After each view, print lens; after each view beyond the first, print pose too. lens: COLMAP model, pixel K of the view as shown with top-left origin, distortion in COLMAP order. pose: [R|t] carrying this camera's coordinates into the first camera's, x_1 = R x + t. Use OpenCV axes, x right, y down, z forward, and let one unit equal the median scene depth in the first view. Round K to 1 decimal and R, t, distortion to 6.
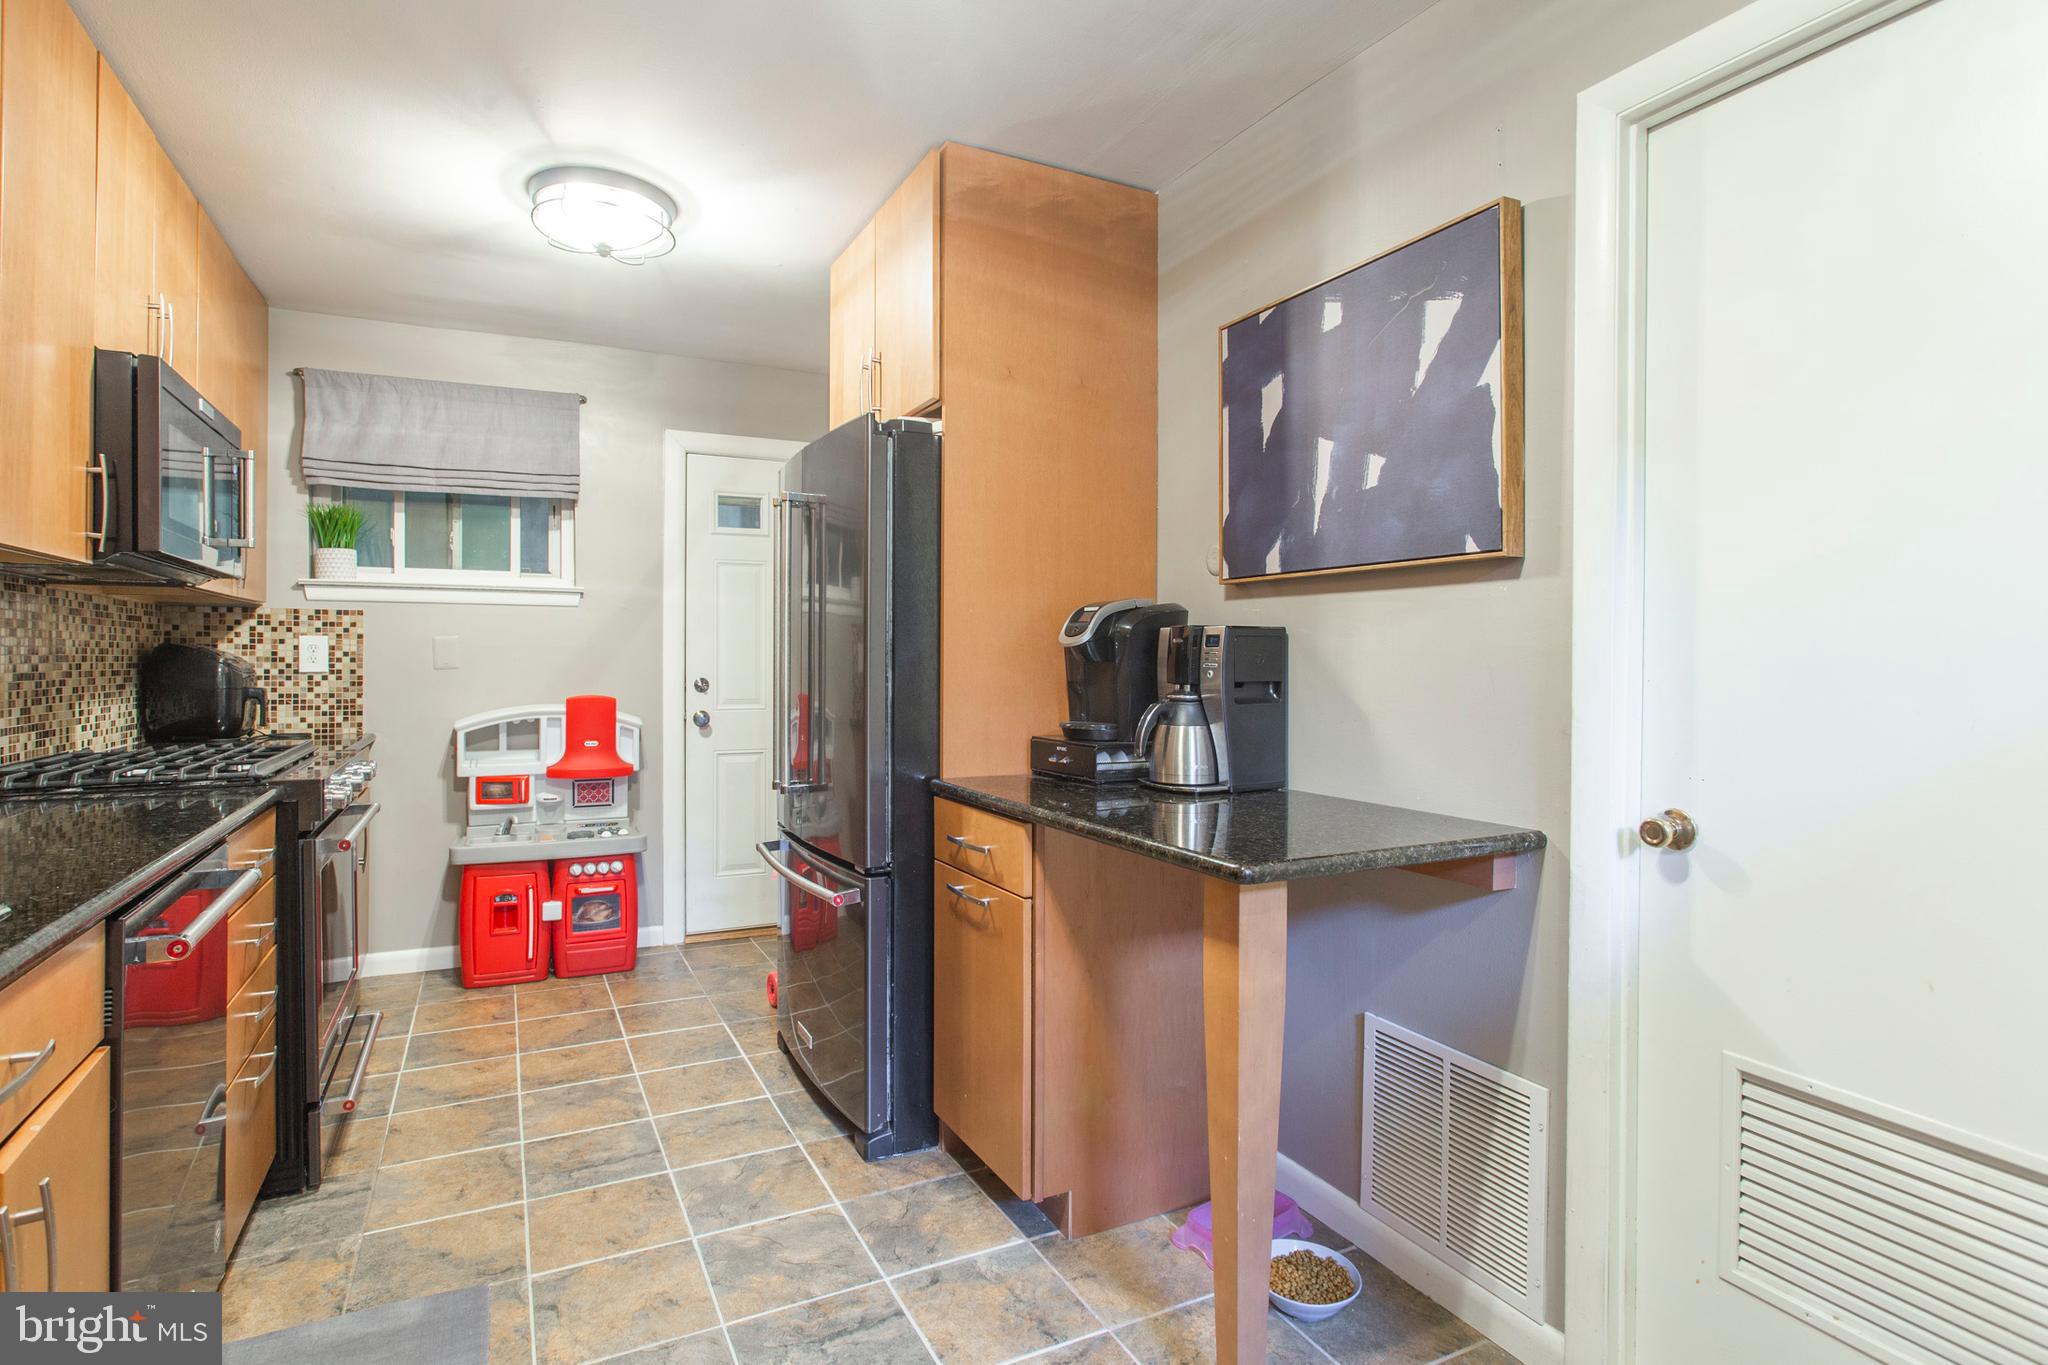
lens RADIAL K [[1016.6, 0, 1026.9], [0, 1016.6, 662.6], [0, 0, 1]] dist [-0.019124, 0.007769]
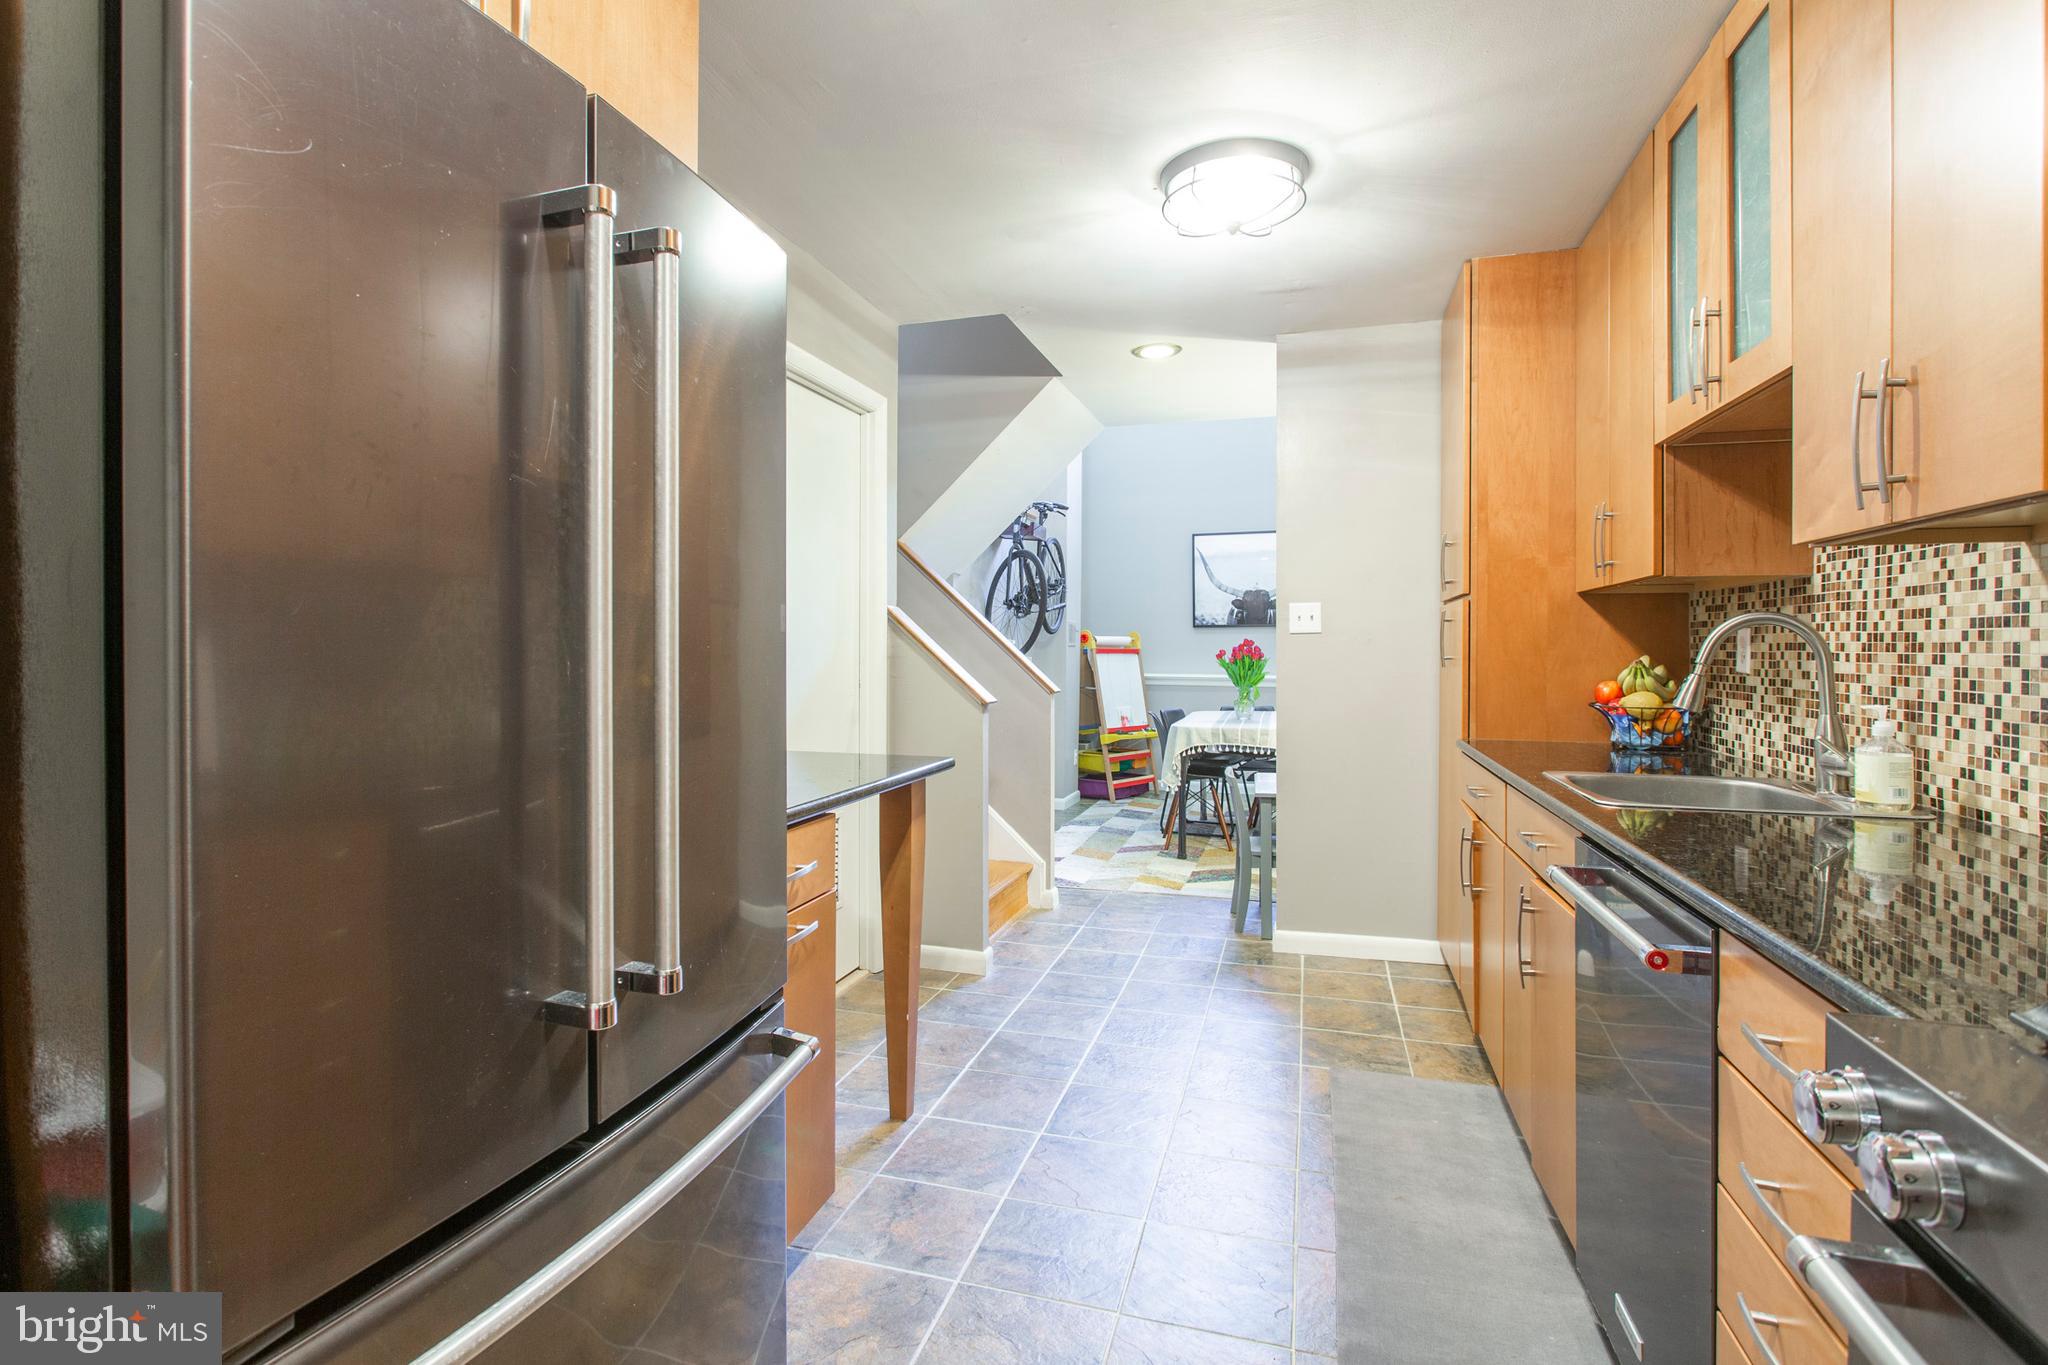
lens RADIAL K [[1007.1, 0, 994.5], [0, 1007.1, 651.1], [0, 0, 1]] dist [-0.019685, 0.011126]
pose [[-0.708005, -0.012798, 0.706092, -0.451639], [-0.005572, 0.999906, 0.012536, -0.007646], [-0.706186, 0.004941, -0.708010, 0.890436]]
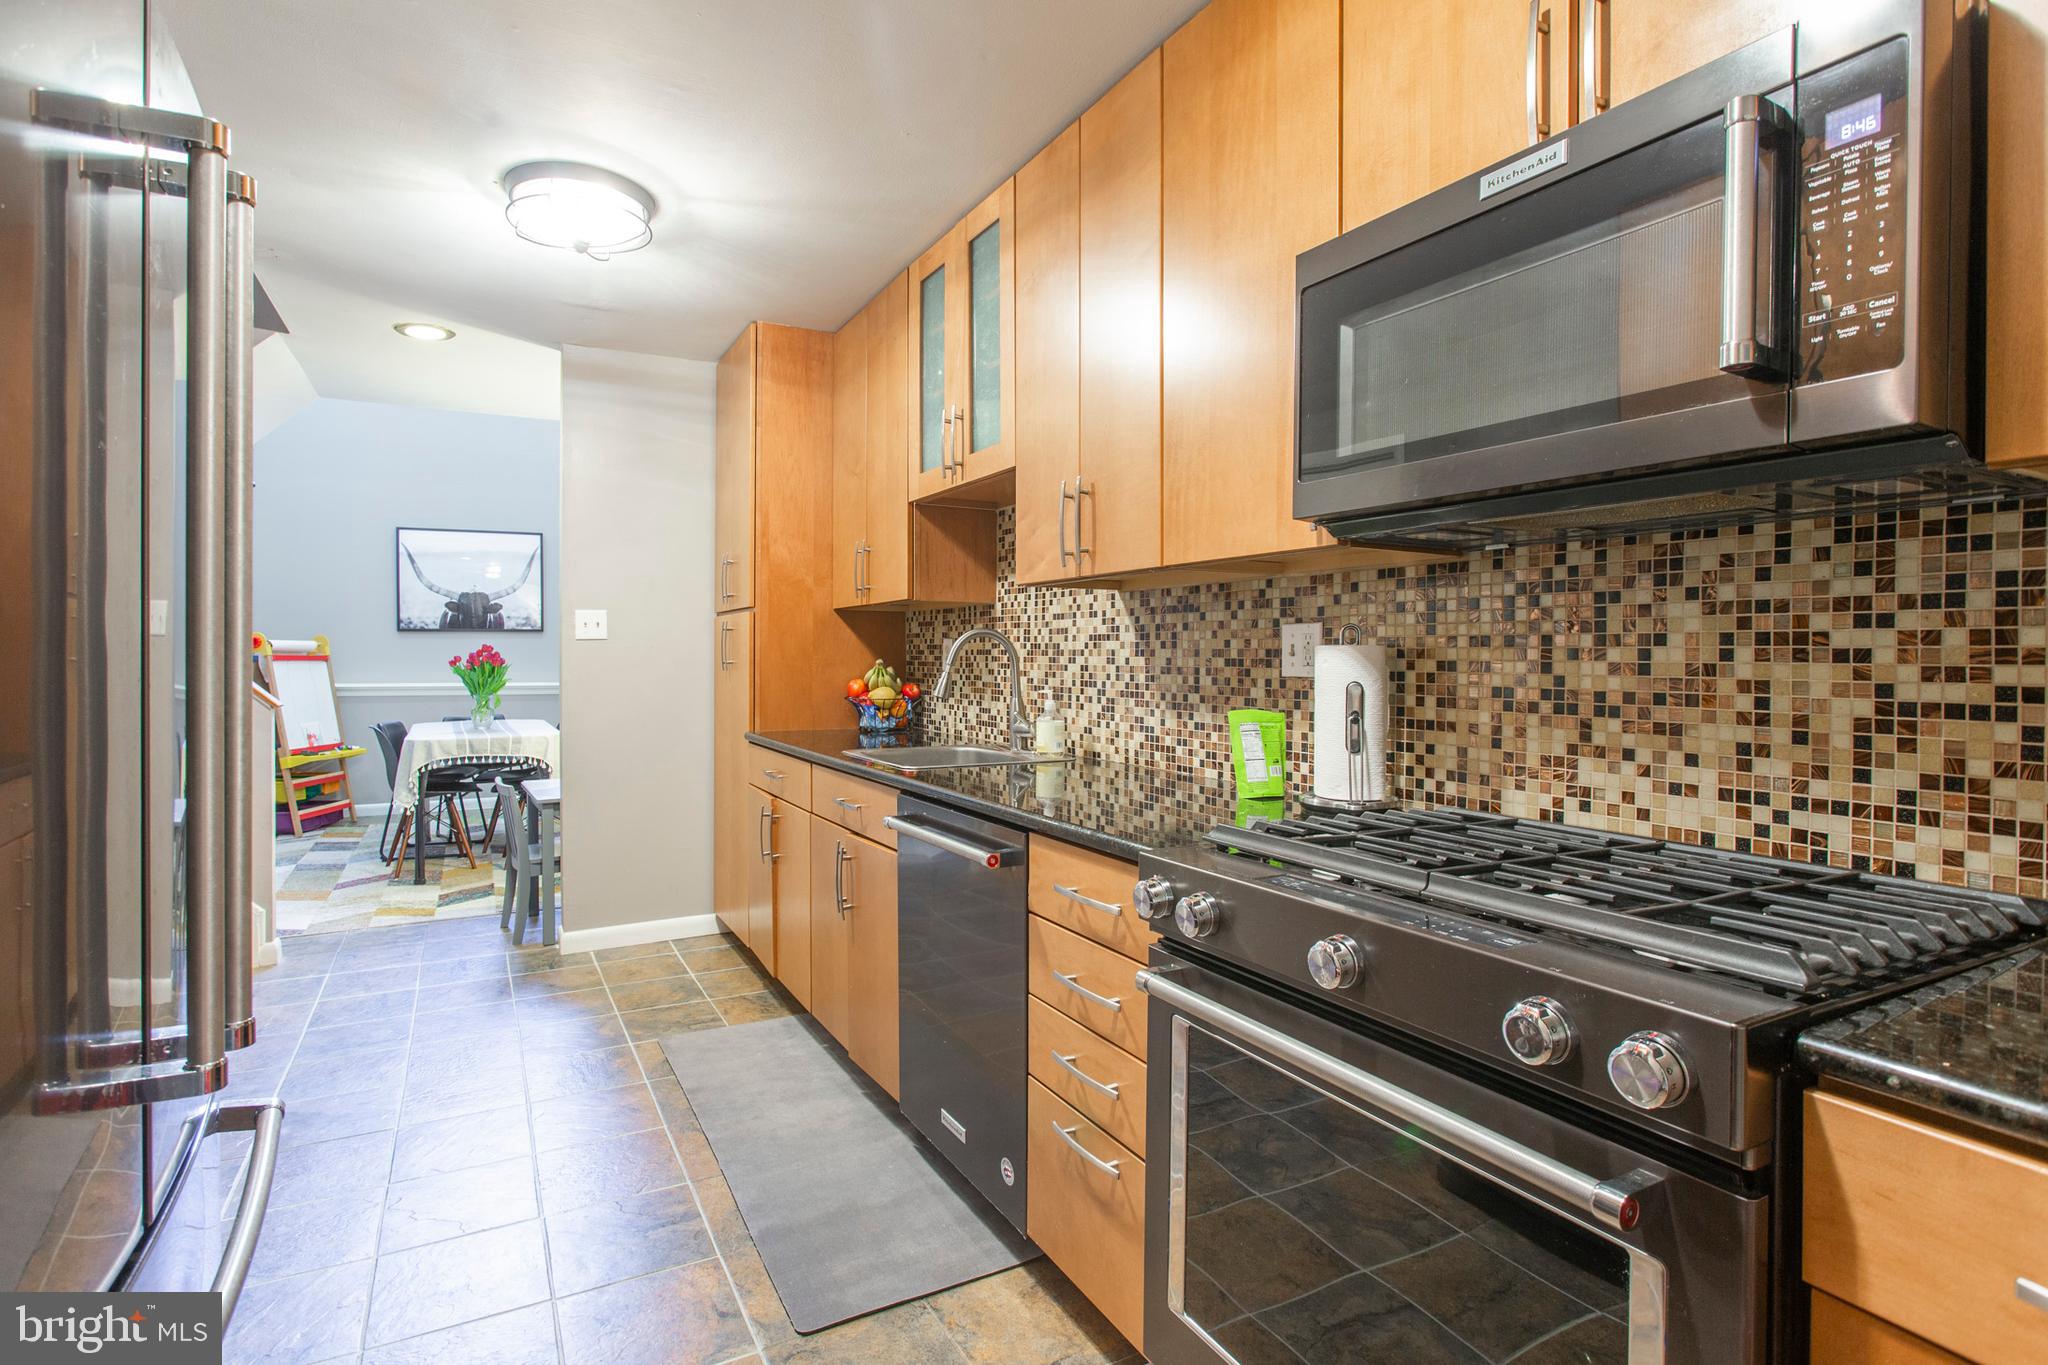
lens RADIAL K [[1013.0, 0, 994.6], [0, 1013.0, 659.4], [0, 0, 1]] dist [-0.014784, 0.016039]
pose [[-0.999948, -0.009930, -0.002291, -0.370079], [-0.009949, 0.999917, 0.008240, -0.006614], [0.002209, 0.008262, -0.999963, 1.010254]]
